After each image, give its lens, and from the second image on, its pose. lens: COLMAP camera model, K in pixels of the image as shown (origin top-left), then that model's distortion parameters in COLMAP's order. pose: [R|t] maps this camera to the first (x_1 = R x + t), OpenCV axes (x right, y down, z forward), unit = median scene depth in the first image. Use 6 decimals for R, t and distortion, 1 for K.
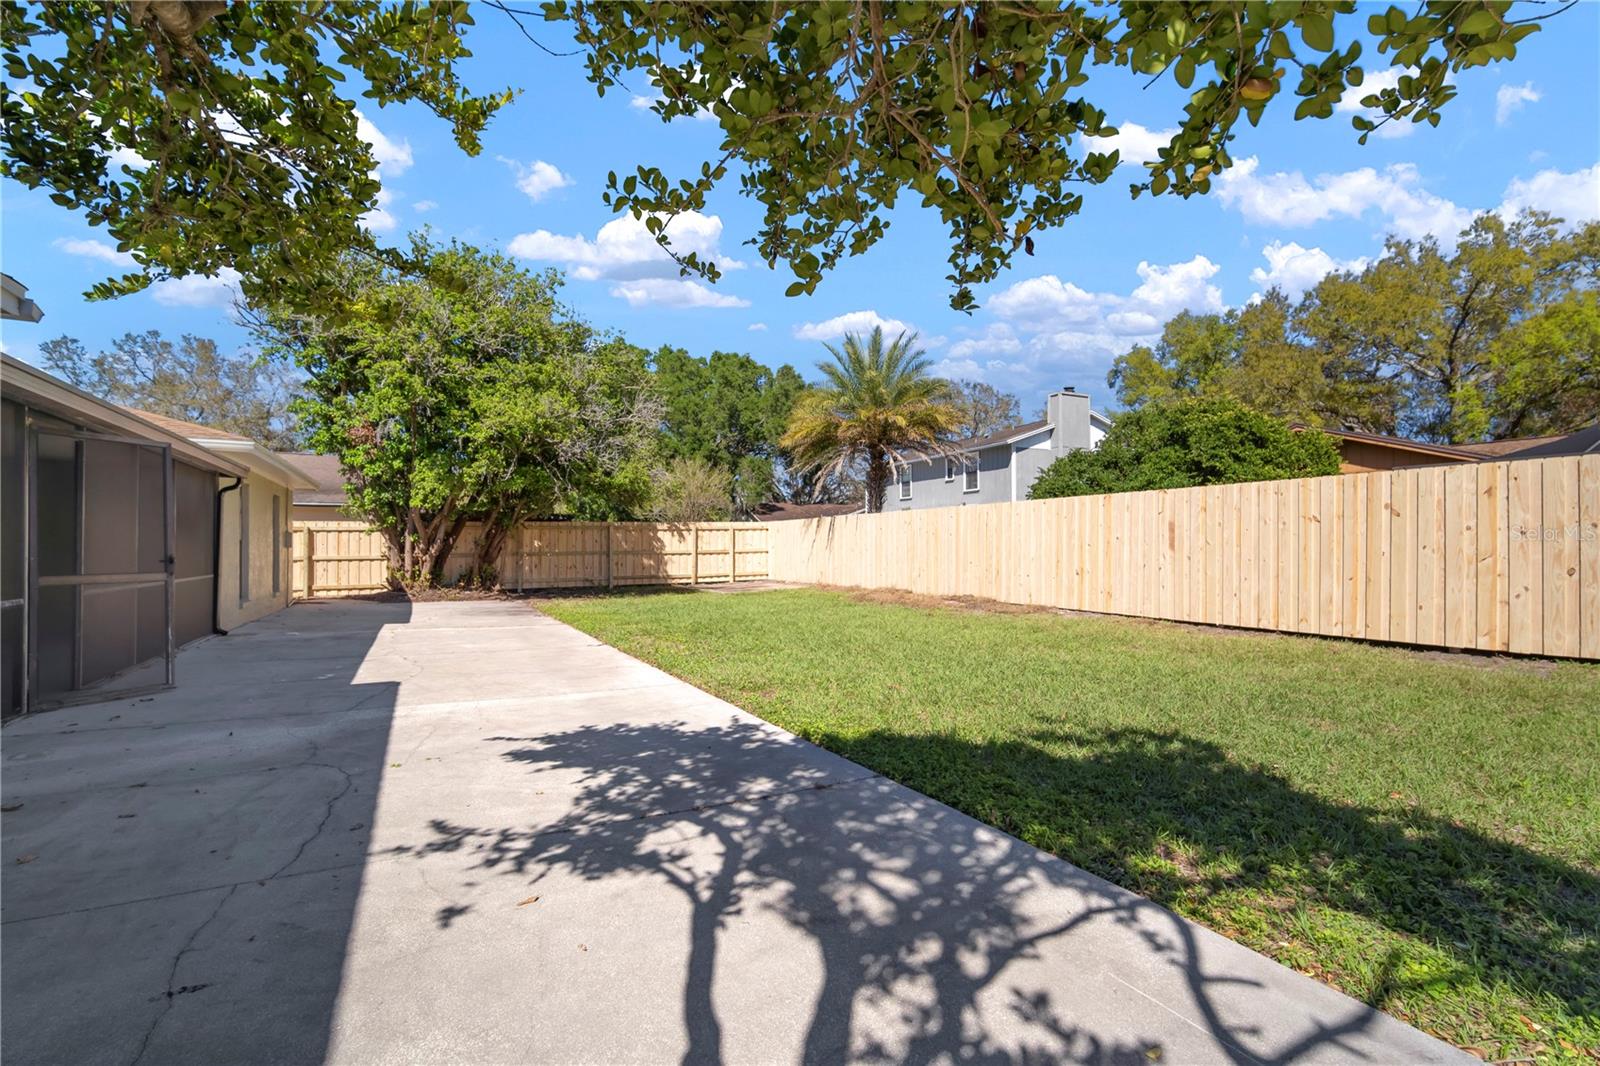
lens RADIAL K [[705.7, 0, 789.2], [0, 705.7, 548.7], [0, 0, 1]] dist [-0.013155, 0.003366]
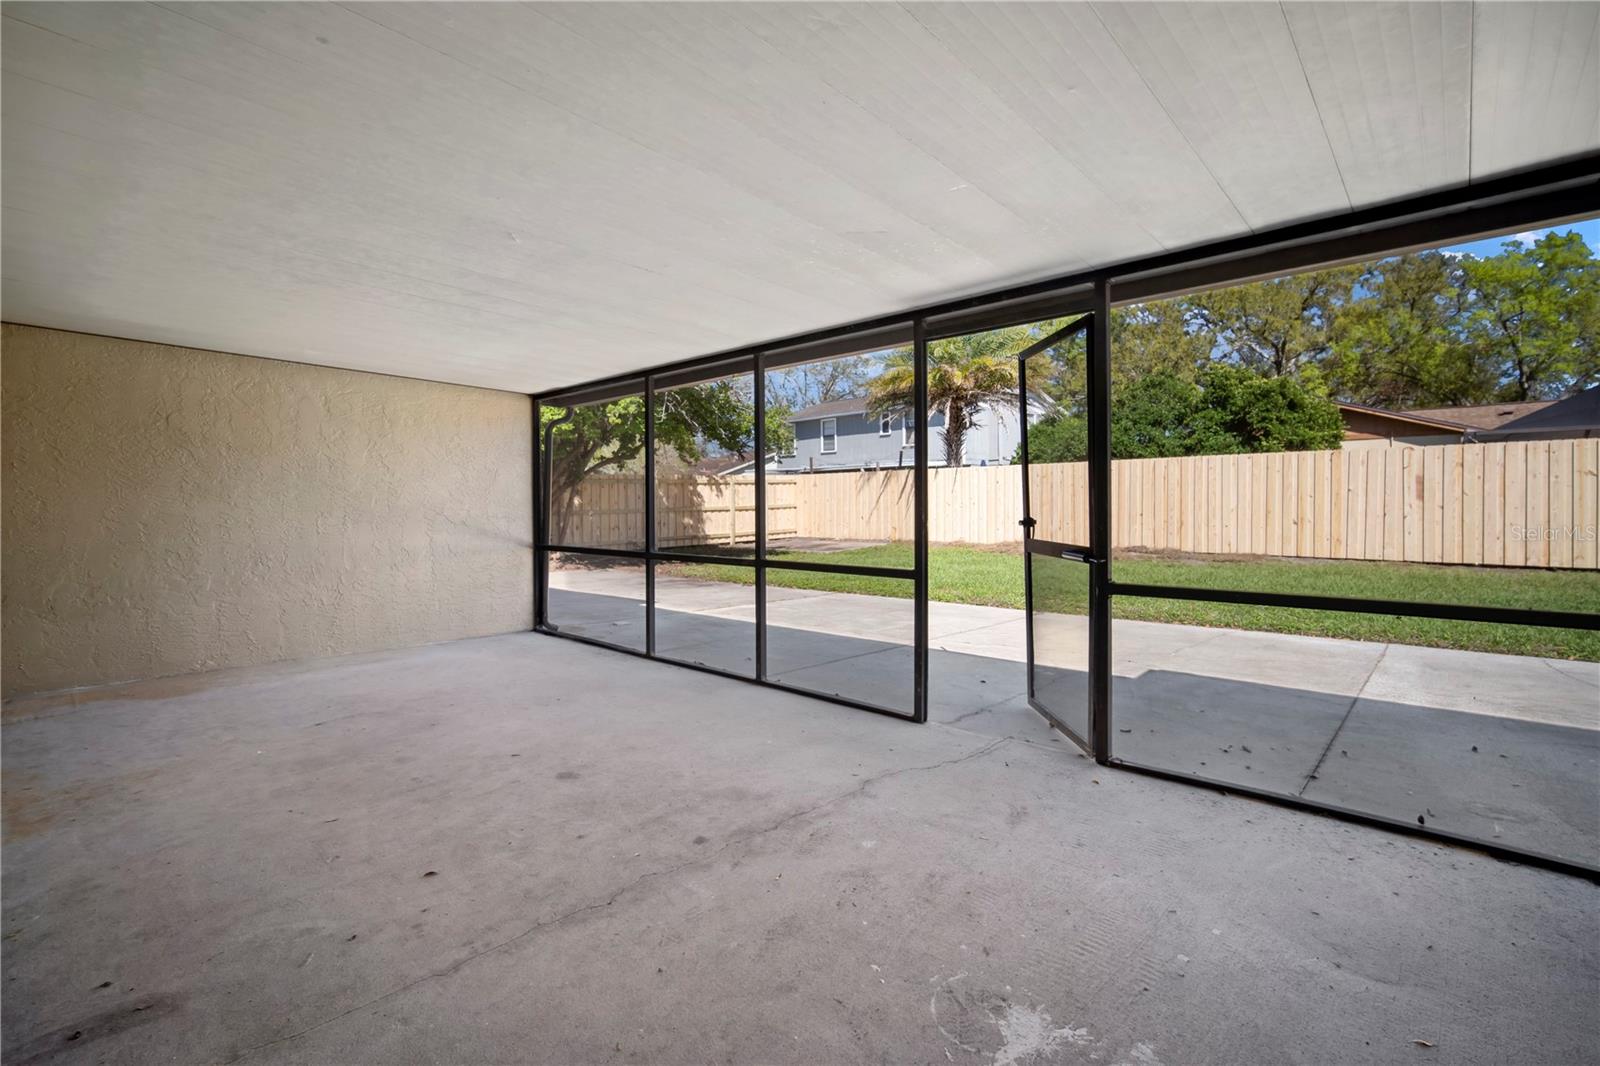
lens RADIAL K [[705.7, 0, 785.1], [0, 705.7, 520.8], [0, 0, 1]] dist [-0.013155, 0.003366]
pose [[0.942044, -0.018623, 0.334973, -0.391175], [0.010394, 0.999599, 0.026340, -0.002537], [-0.335330, -0.021332, 0.941859, 0.137011]]
